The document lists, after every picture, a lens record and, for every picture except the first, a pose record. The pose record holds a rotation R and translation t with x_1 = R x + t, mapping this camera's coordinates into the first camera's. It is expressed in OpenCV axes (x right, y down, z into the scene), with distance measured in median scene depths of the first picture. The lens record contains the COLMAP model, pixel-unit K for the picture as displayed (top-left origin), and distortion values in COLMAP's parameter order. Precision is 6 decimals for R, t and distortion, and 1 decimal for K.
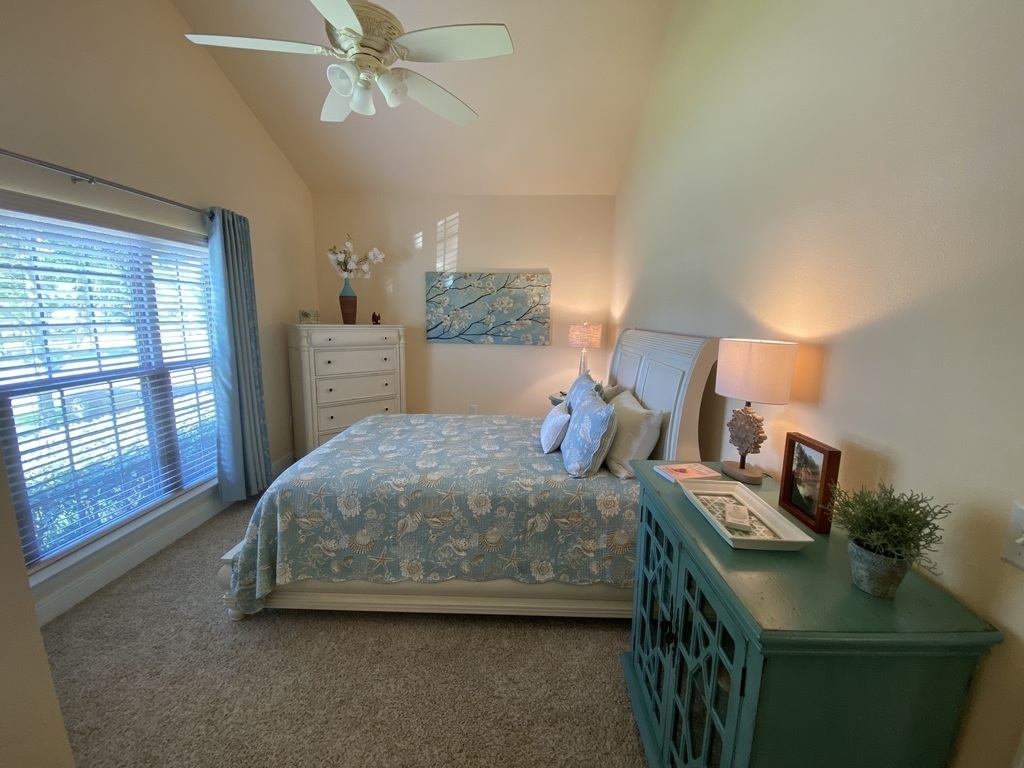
lens RADIAL K [[413.7, 0, 512.0], [0, 413.7, 384.0], [0, 0, 1]] dist [0.008383, -0.000272]
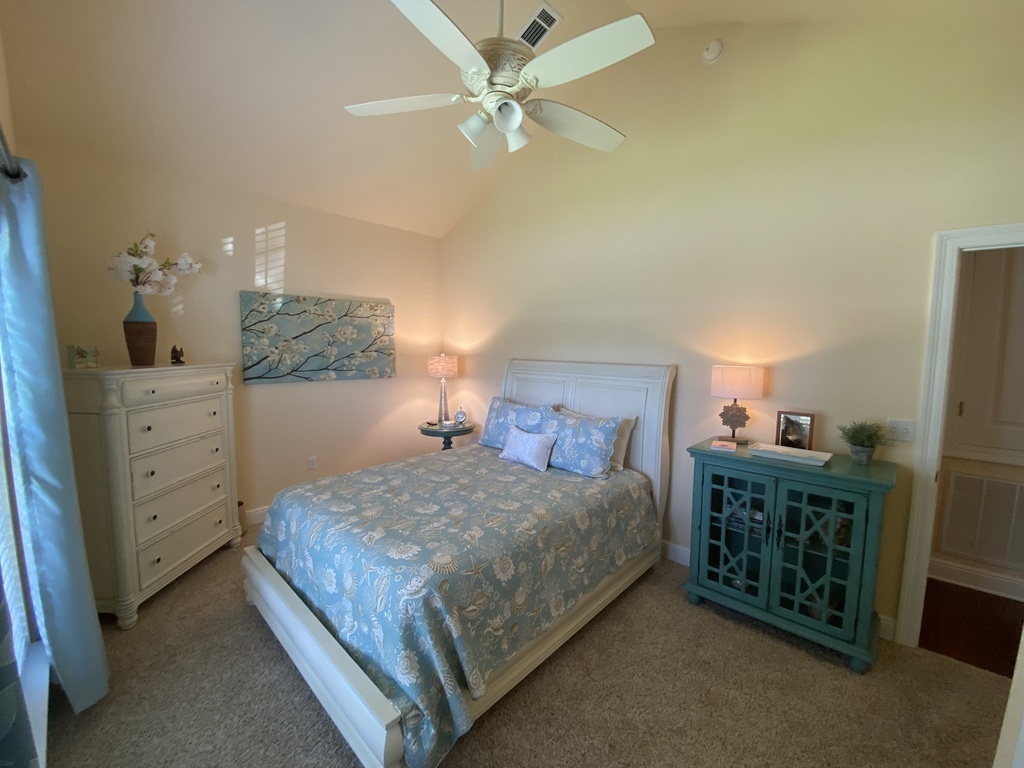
lens RADIAL K [[413.7, 0, 512.0], [0, 413.7, 384.0], [0, 0, 1]] dist [0.008383, -0.000272]
pose [[0.673130, -0.079477, 0.735241, -0.449390], [0.119827, 0.992792, -0.002387, -0.044107], [-0.729752, 0.089708, 0.677801, 0.153431]]
